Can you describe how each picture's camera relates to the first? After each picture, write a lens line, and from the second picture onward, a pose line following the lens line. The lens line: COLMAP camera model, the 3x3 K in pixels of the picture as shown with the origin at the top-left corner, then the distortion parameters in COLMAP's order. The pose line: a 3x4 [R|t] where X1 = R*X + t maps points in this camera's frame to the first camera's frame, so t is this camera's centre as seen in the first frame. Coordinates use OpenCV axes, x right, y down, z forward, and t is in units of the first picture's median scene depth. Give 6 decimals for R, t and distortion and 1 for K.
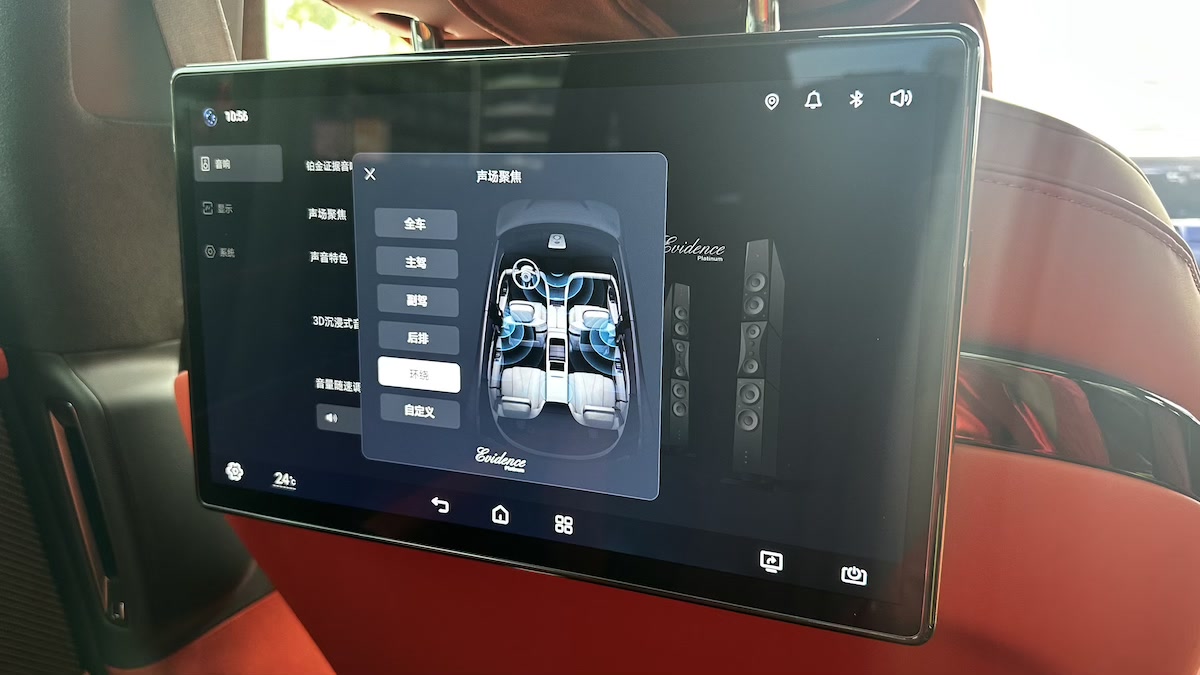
lens RADIAL K [[847.9, 0, 554.8], [0, 847.9, 310.3], [0, 0, 1]] dist [0.013531, -0.005186]
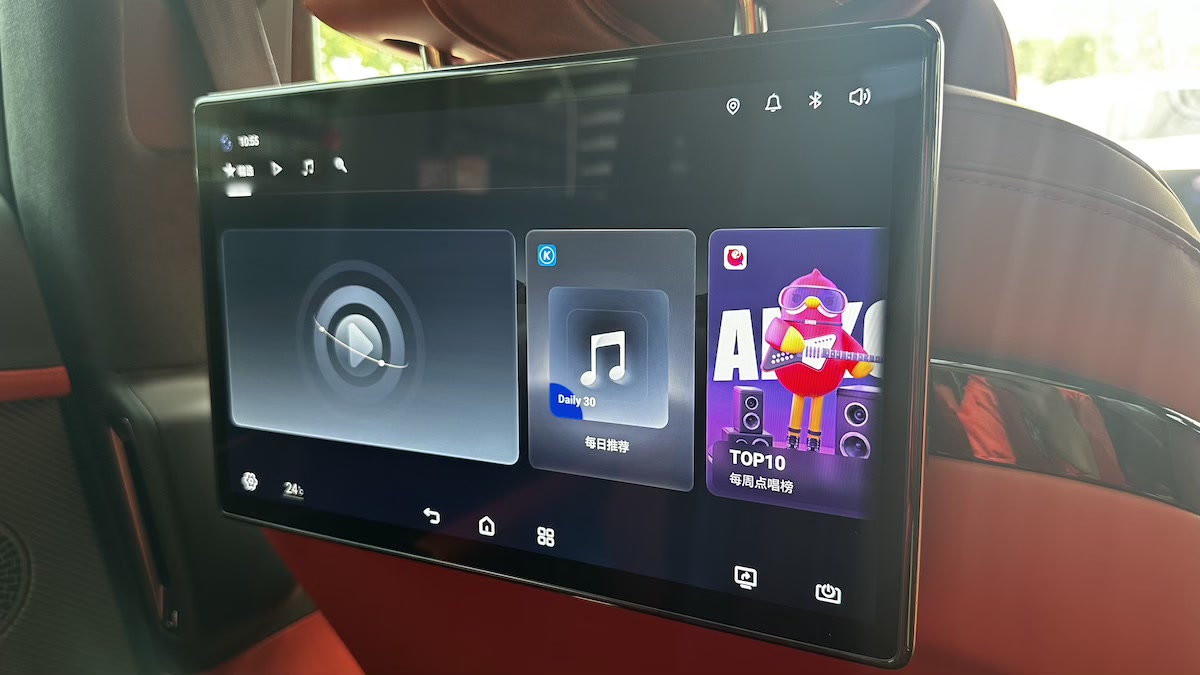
lens RADIAL K [[847.9, 0, 566.9], [0, 847.9, 321.8], [0, 0, 1]] dist [0.013531, -0.005186]
pose [[0.993903, -0.003915, -0.110186, 0.145048], [0.000899, 0.999624, -0.027408, 0.027115], [0.110252, 0.027141, 0.993533, 0.003593]]
